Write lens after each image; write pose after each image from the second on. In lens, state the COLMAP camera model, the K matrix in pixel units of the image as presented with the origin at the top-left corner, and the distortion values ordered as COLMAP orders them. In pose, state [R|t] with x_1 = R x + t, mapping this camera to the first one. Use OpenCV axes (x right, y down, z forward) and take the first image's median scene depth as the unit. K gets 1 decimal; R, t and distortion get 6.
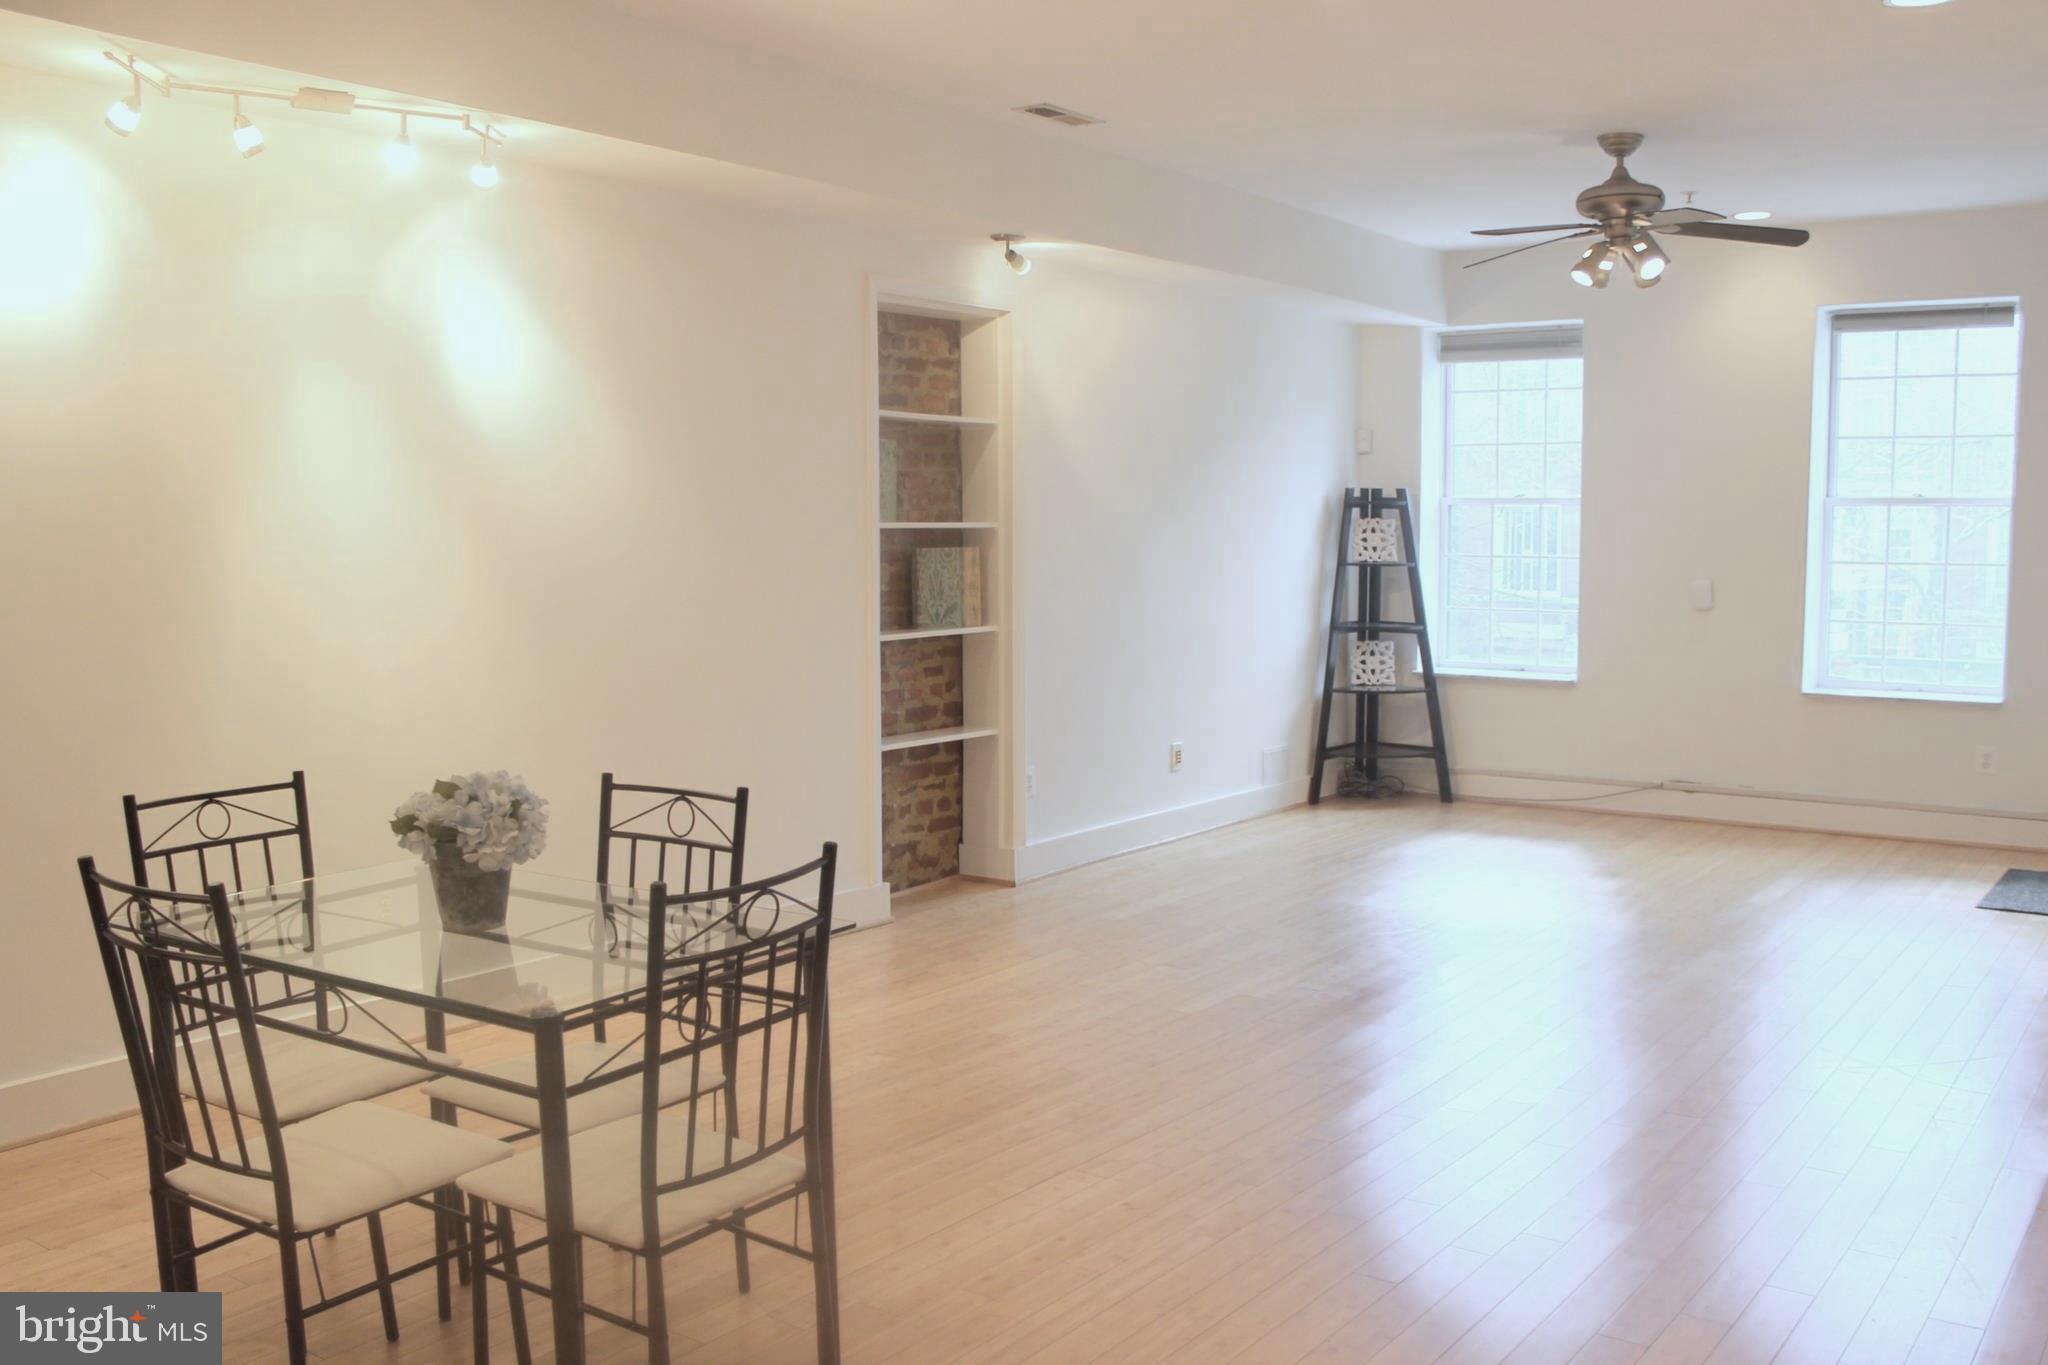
lens RADIAL K [[1746.7, 0, 1029.2], [0, 1746.7, 683.9], [0, 0, 1]] dist [-0.118740, 0.049799]
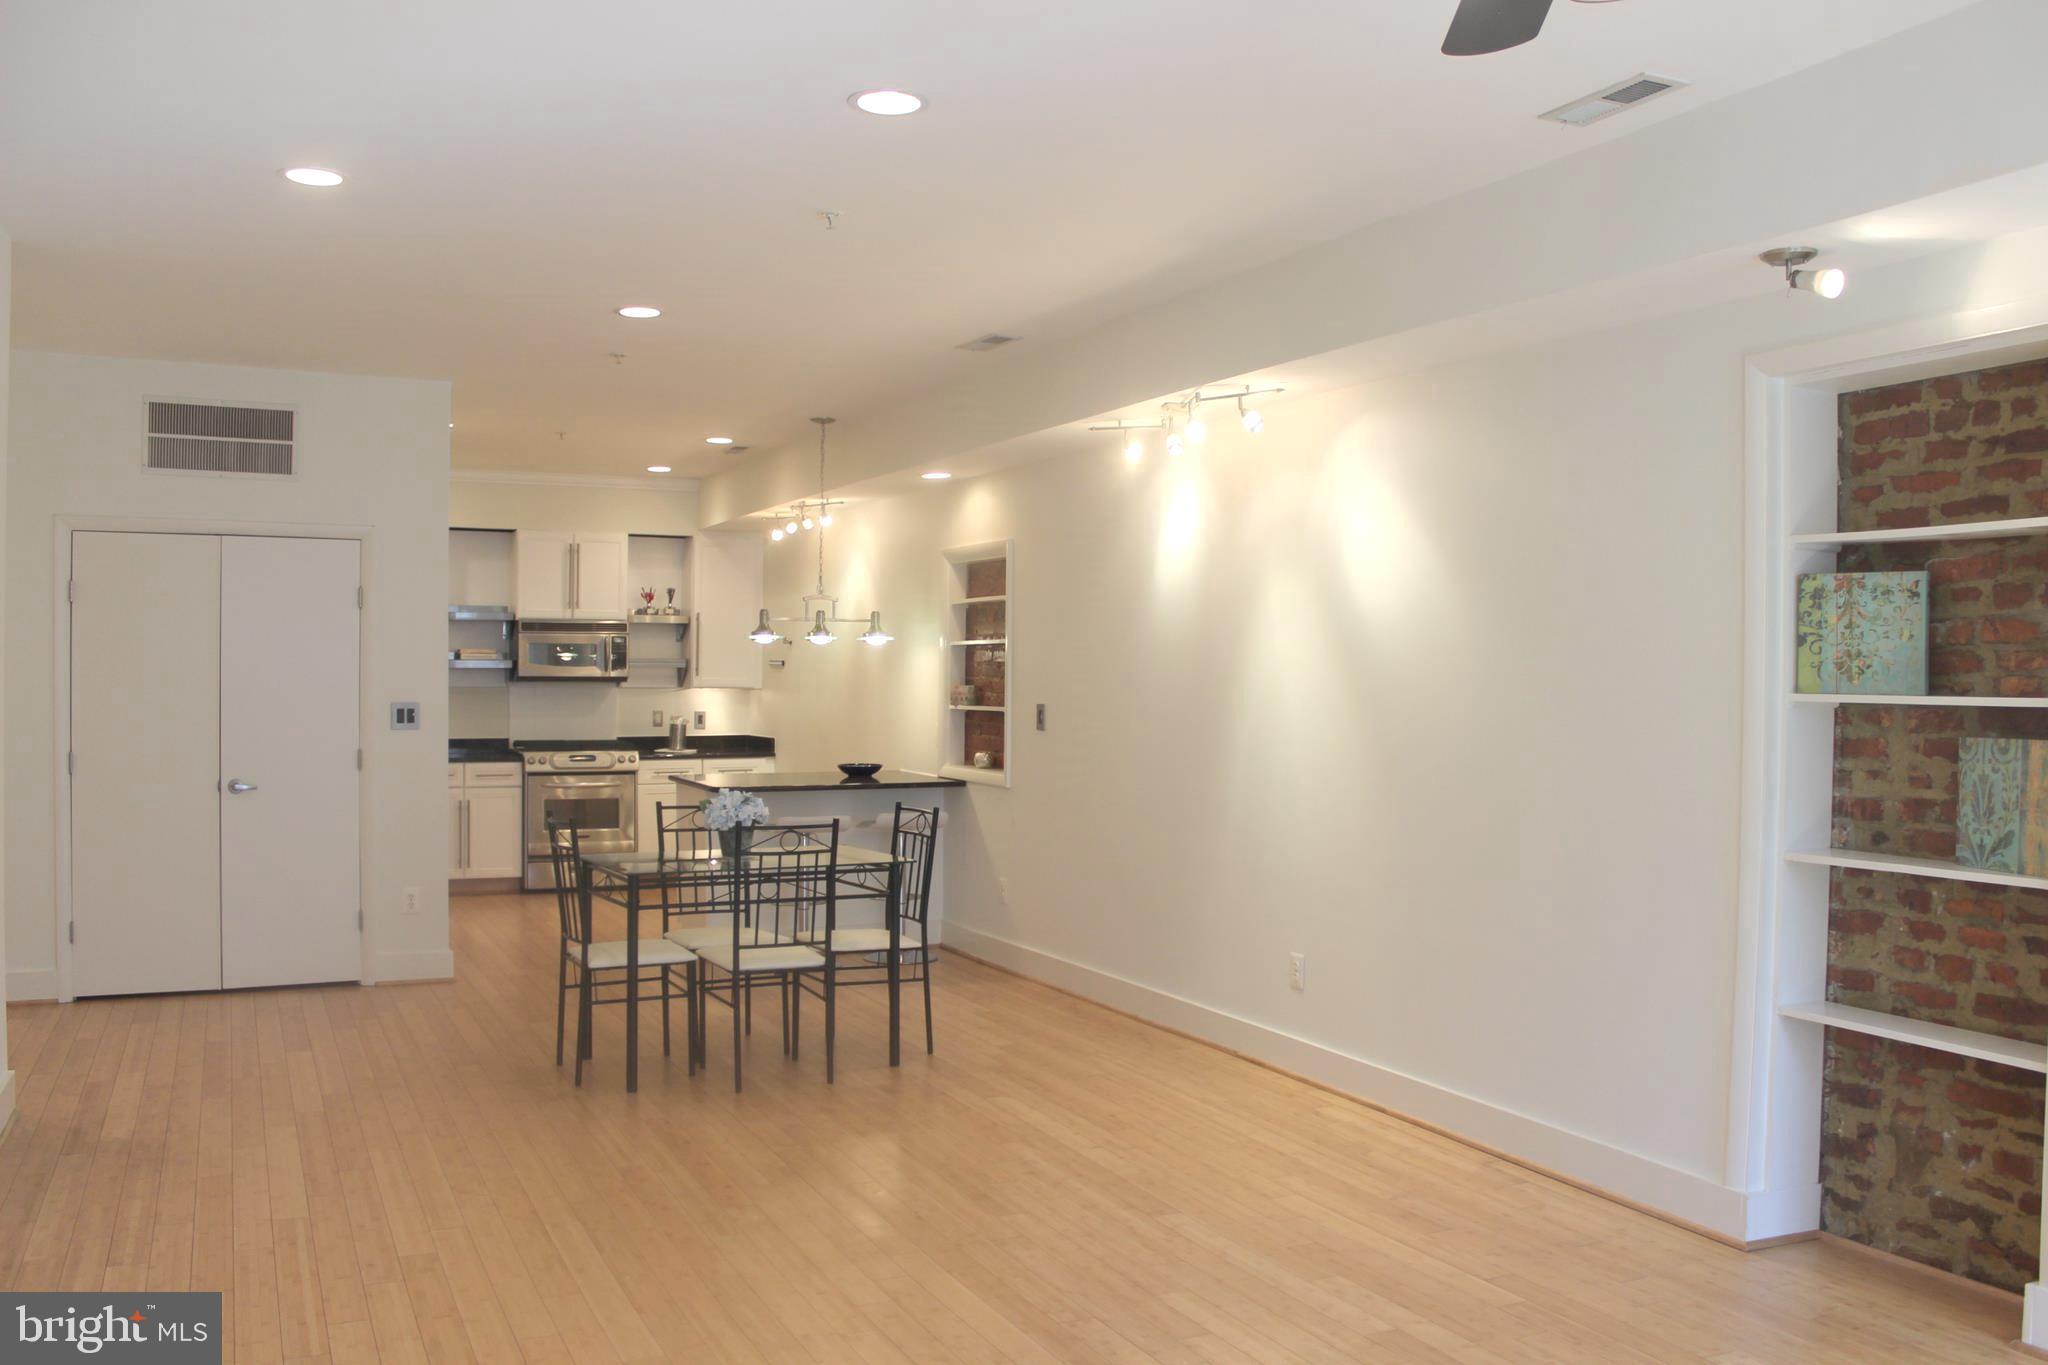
lens RADIAL K [[1746.7, 0, 1037.2], [0, 1746.7, 687.8], [0, 0, 1]] dist [-0.118740, 0.049799]
pose [[-0.456432, 0.004323, -0.889748, 0.625135], [-0.088693, 0.994787, 0.050332, -0.095440], [0.885327, 0.101887, -0.453669, 0.967521]]
